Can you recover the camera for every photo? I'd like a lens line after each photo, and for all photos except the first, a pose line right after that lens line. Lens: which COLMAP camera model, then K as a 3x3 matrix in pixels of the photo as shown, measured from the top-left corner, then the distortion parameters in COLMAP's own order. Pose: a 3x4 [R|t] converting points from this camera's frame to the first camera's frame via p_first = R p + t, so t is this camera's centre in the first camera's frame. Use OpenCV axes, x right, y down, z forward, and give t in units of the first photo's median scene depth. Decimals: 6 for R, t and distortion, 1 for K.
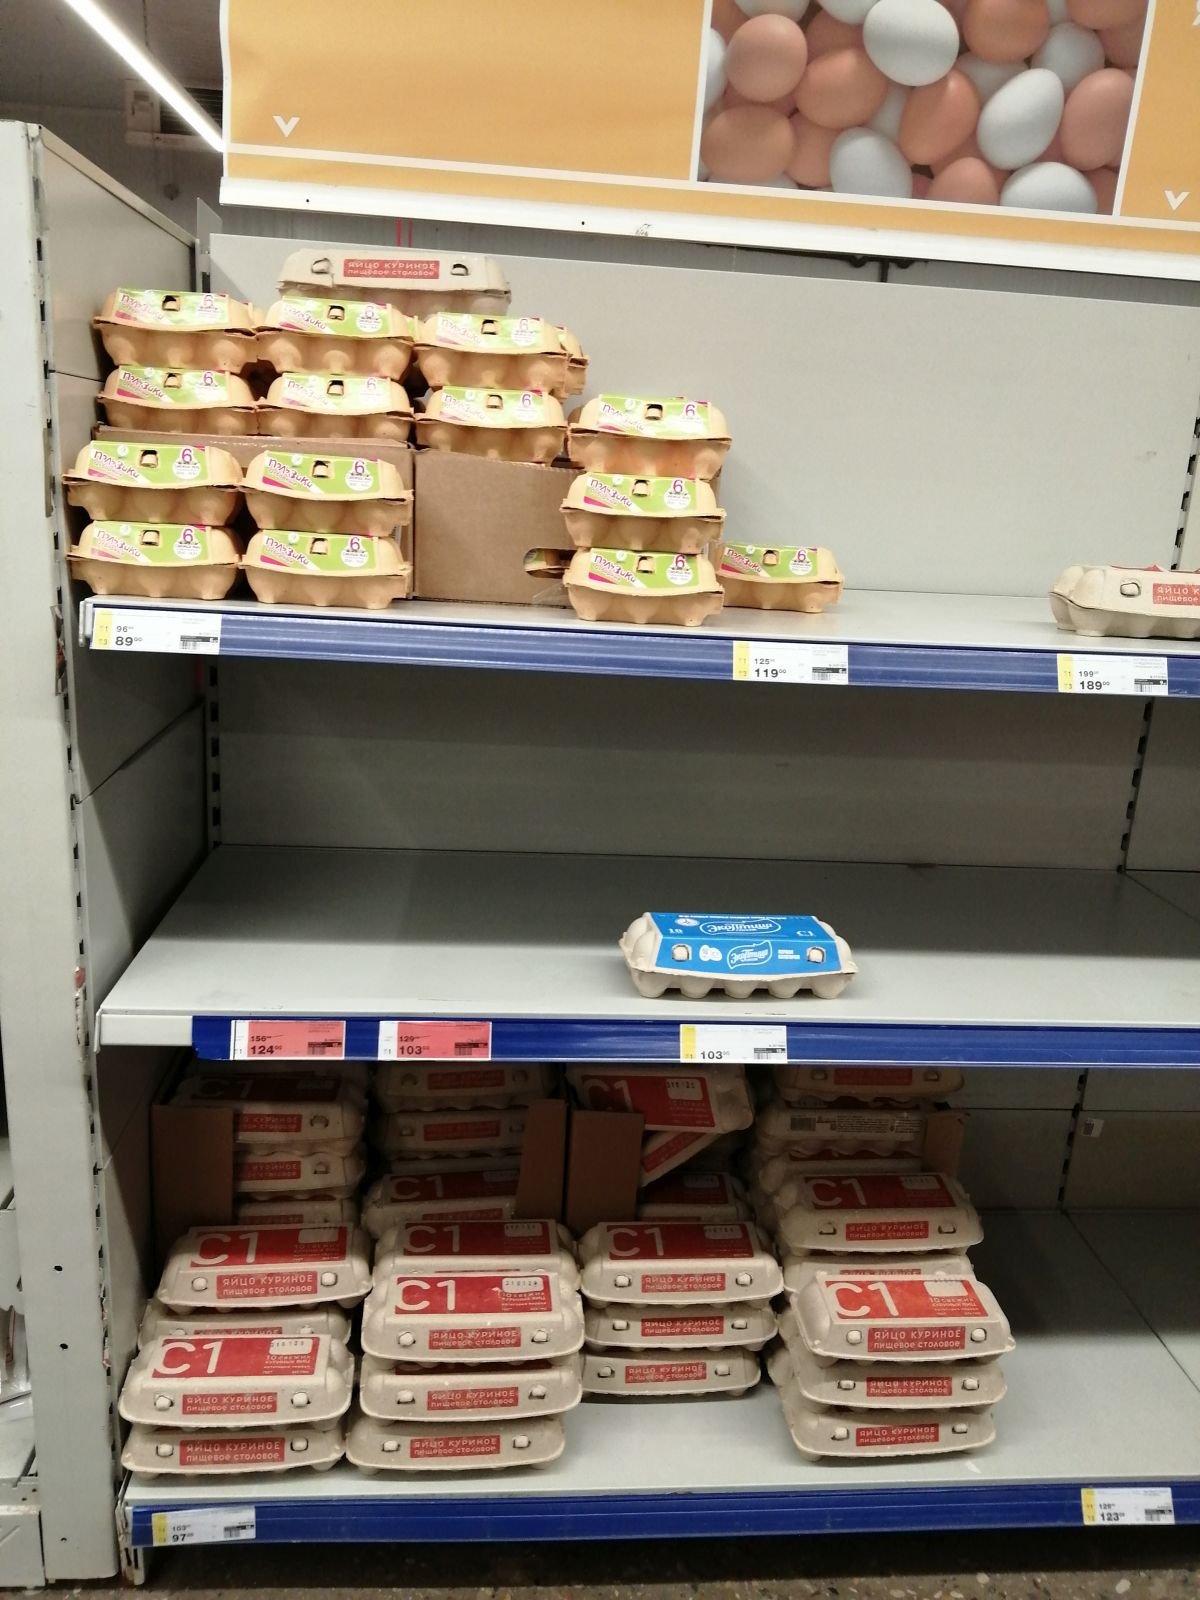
lens RADIAL K [[1235.3, 0, 605.6], [0, 1235.3, 812.1], [0, 0, 1]] dist [0.040818, -0.039489]
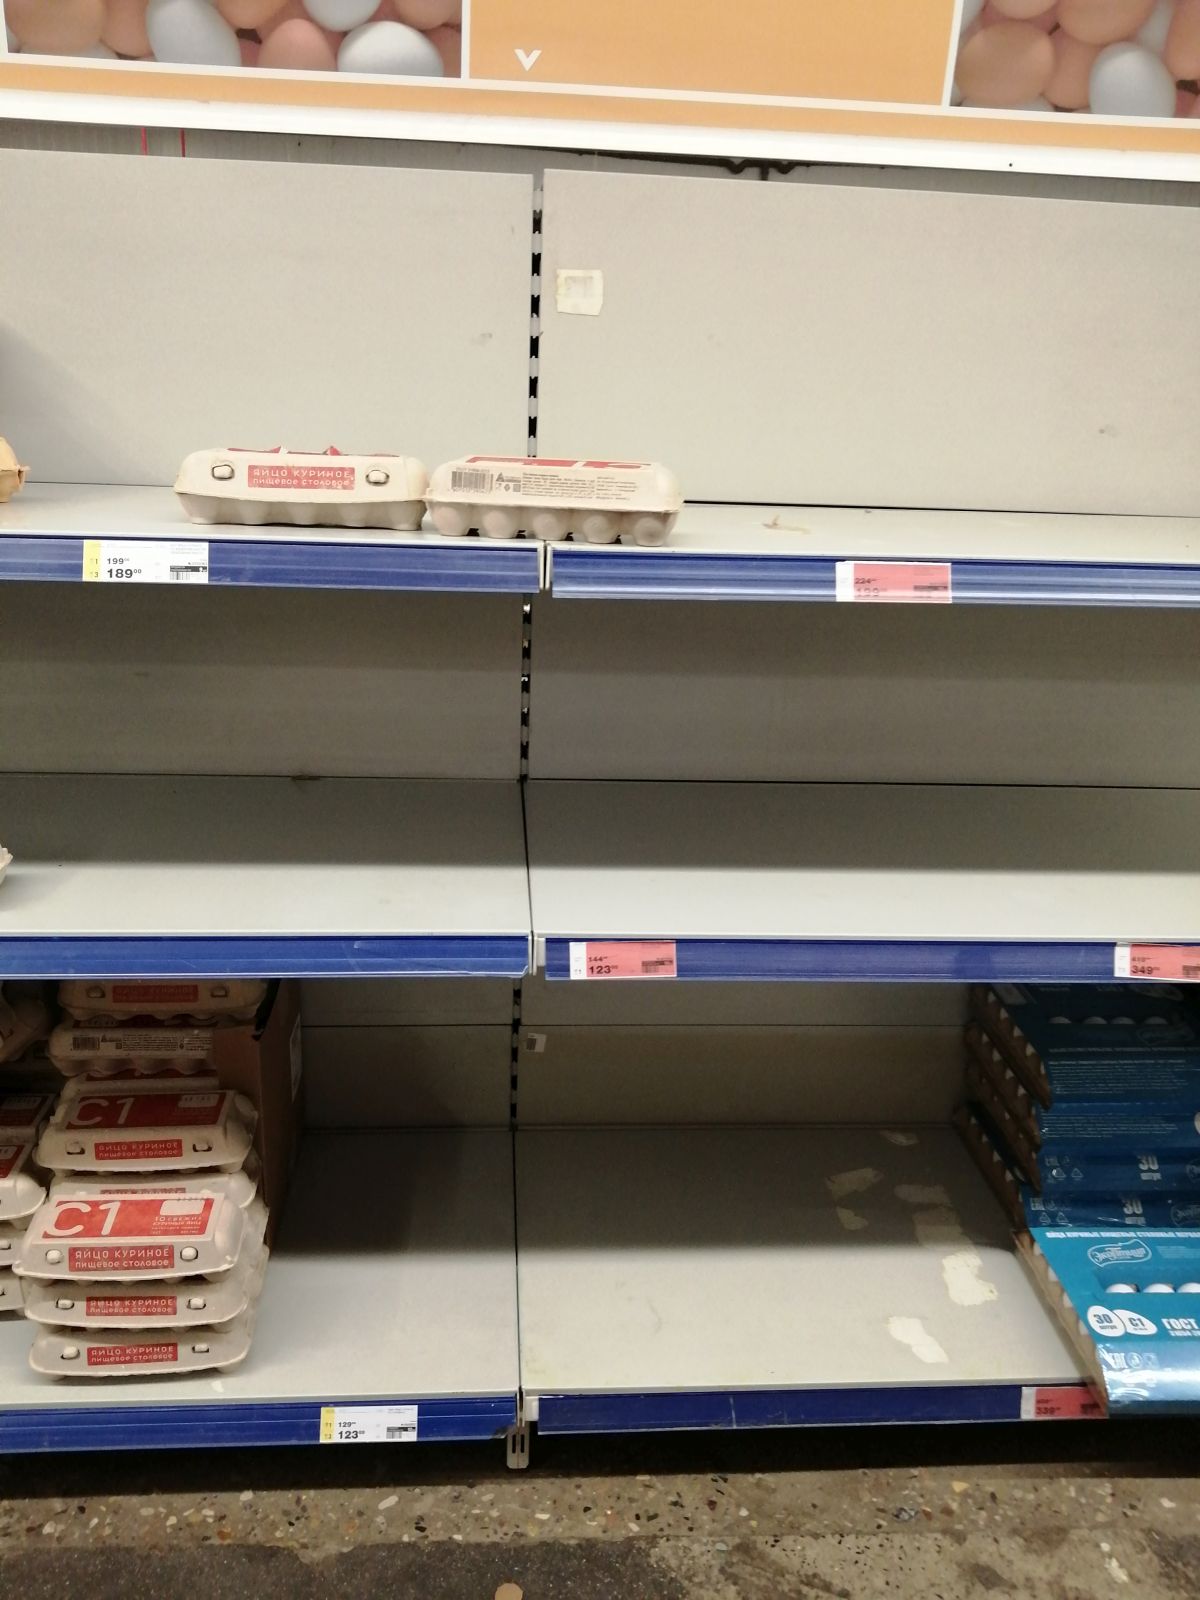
lens RADIAL K [[1241.7, 0, 600.0], [0, 1241.7, 800.0], [0, 0, 1]] dist [0.008669, 0.010984]
pose [[0.999273, -0.019030, -0.033050, 0.626400], [0.020495, 0.998797, 0.044553, 0.027690], [0.032162, -0.045198, 0.998460, 0.051270]]
